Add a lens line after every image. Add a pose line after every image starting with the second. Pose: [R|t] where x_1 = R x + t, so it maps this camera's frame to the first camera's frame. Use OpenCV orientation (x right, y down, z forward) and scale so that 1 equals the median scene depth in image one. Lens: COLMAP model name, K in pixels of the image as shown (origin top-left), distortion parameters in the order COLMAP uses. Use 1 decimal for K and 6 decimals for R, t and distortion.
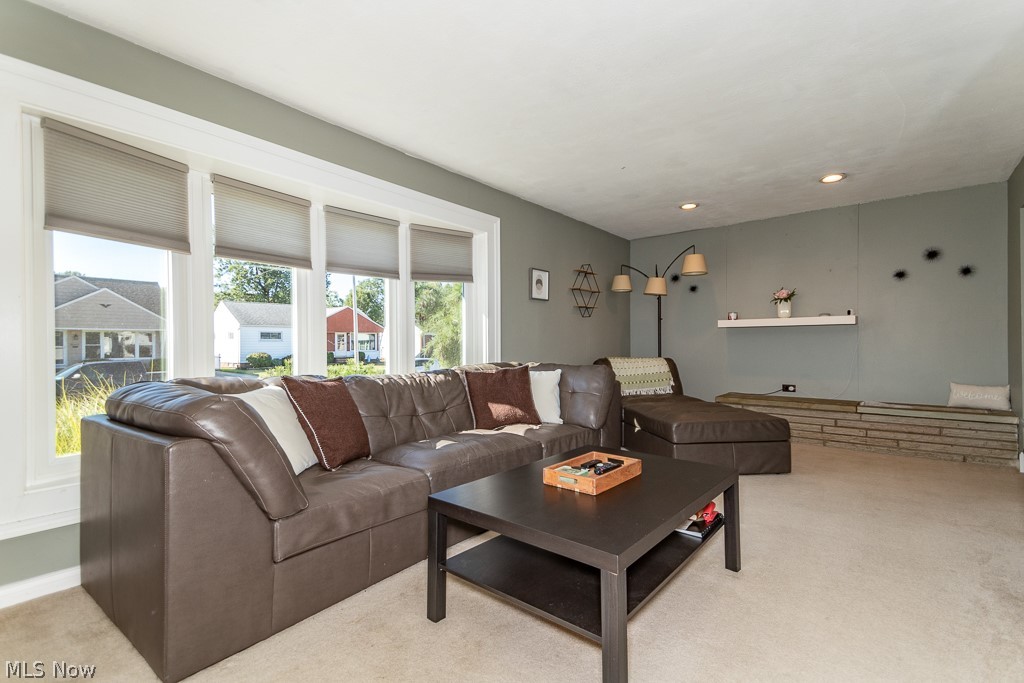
lens RADIAL K [[464.8, 0, 510.9], [0, 464.8, 343.2], [0, 0, 1]] dist [0.080228, -0.033509]
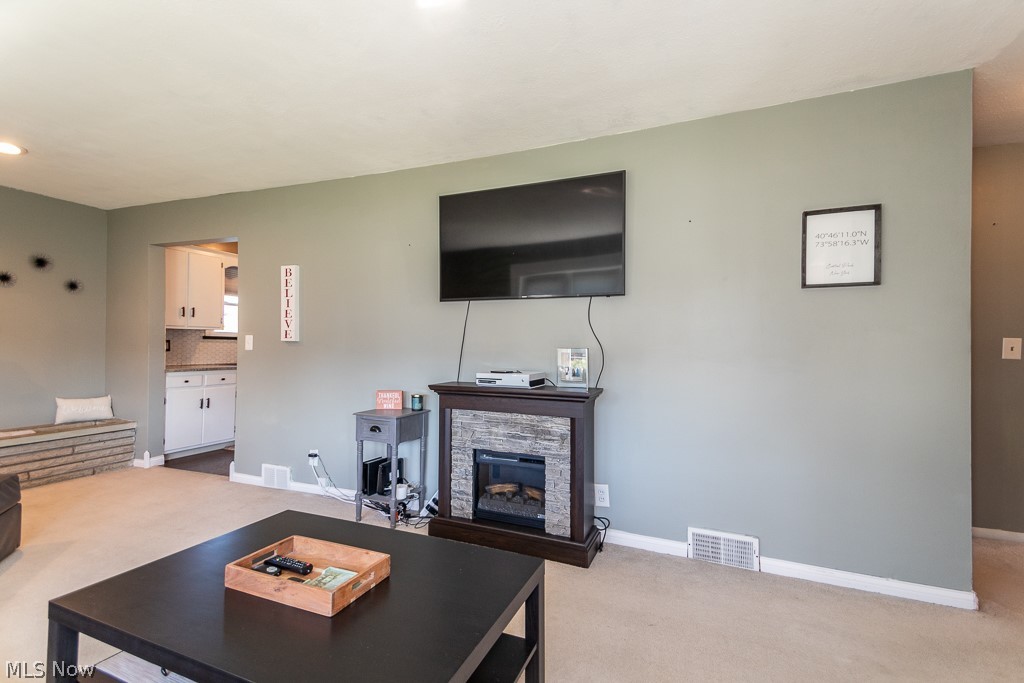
lens RADIAL K [[468.4, 0, 512.0], [0, 468.4, 341.5], [0, 0, 1]] dist [0.061823, -0.026766]
pose [[-0.272419, 0.006980, 0.962153, -0.255461], [-0.010391, 0.999894, -0.010196, -0.030552], [-0.962123, -0.012775, -0.272318, 0.379276]]
